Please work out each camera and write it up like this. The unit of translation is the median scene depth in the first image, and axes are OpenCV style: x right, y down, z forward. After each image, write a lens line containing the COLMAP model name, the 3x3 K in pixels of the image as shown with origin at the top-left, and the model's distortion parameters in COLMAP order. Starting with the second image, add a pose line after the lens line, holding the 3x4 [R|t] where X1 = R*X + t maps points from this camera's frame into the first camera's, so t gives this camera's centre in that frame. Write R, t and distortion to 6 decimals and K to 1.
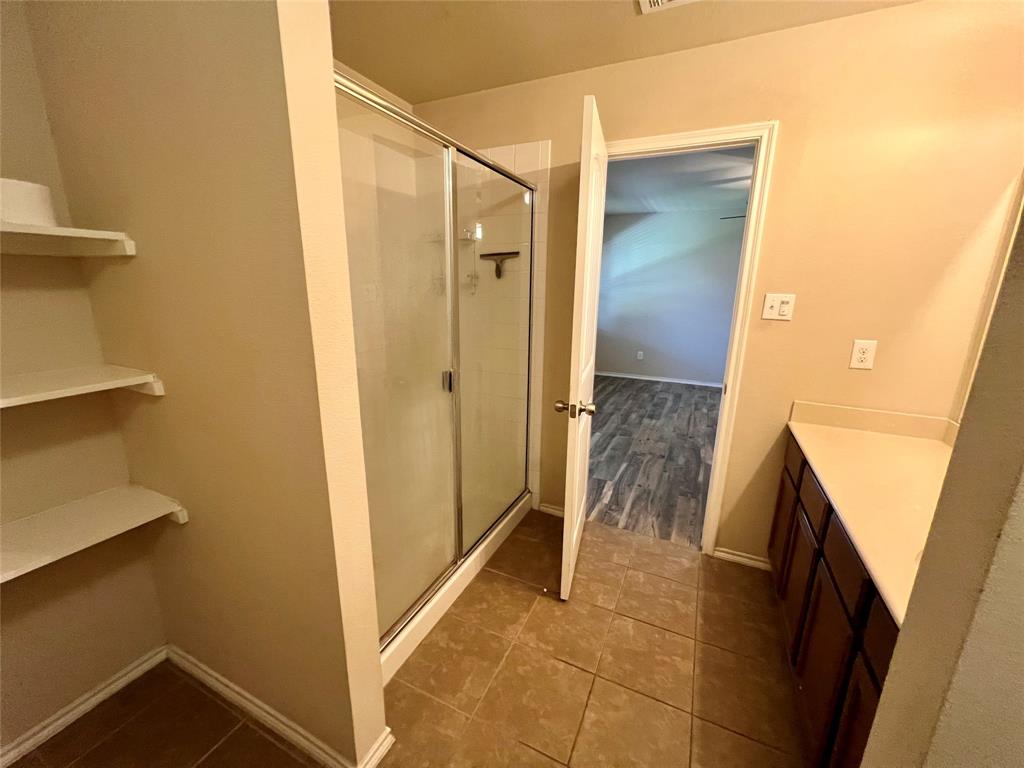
lens RADIAL K [[412.0, 0, 511.9], [0, 412.0, 384.6], [0, 0, 1]] dist [-0.001968, -0.000150]
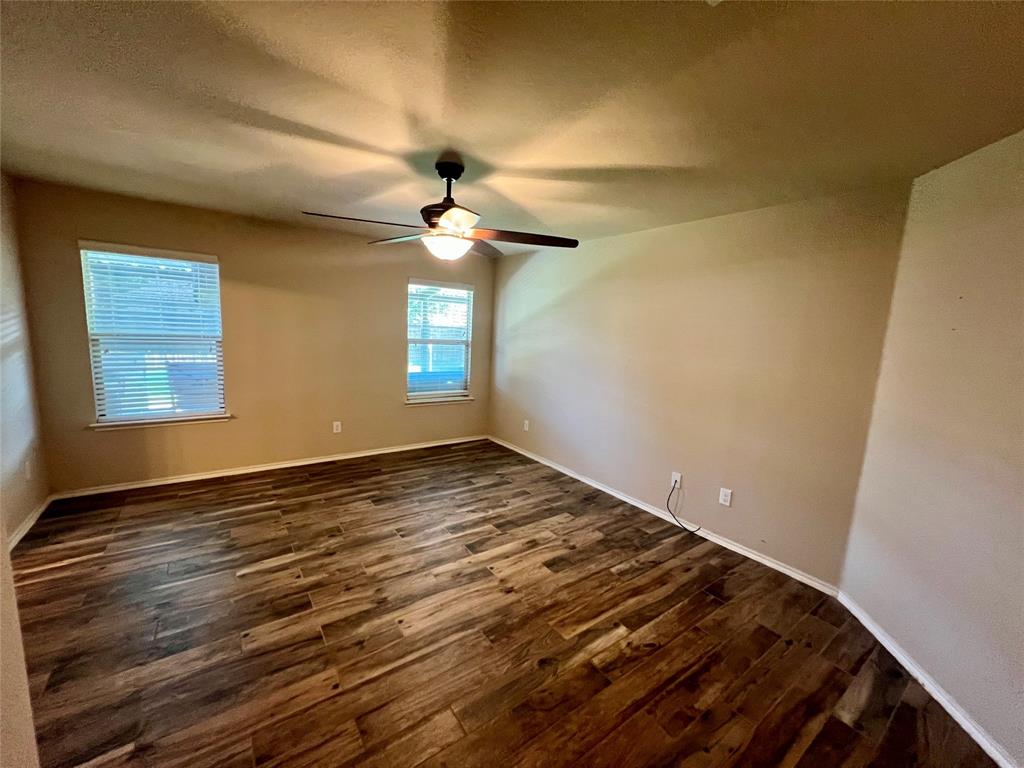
lens RADIAL K [[412.0, 0, 514.3], [0, 412.0, 383.8], [0, 0, 1]] dist [-0.001968, -0.000150]
pose [[0.881651, 0.097152, -0.461792, 0.932221], [-0.148887, 0.985864, -0.076848, -0.122640], [0.447798, 0.136508, 0.883653, 0.392374]]
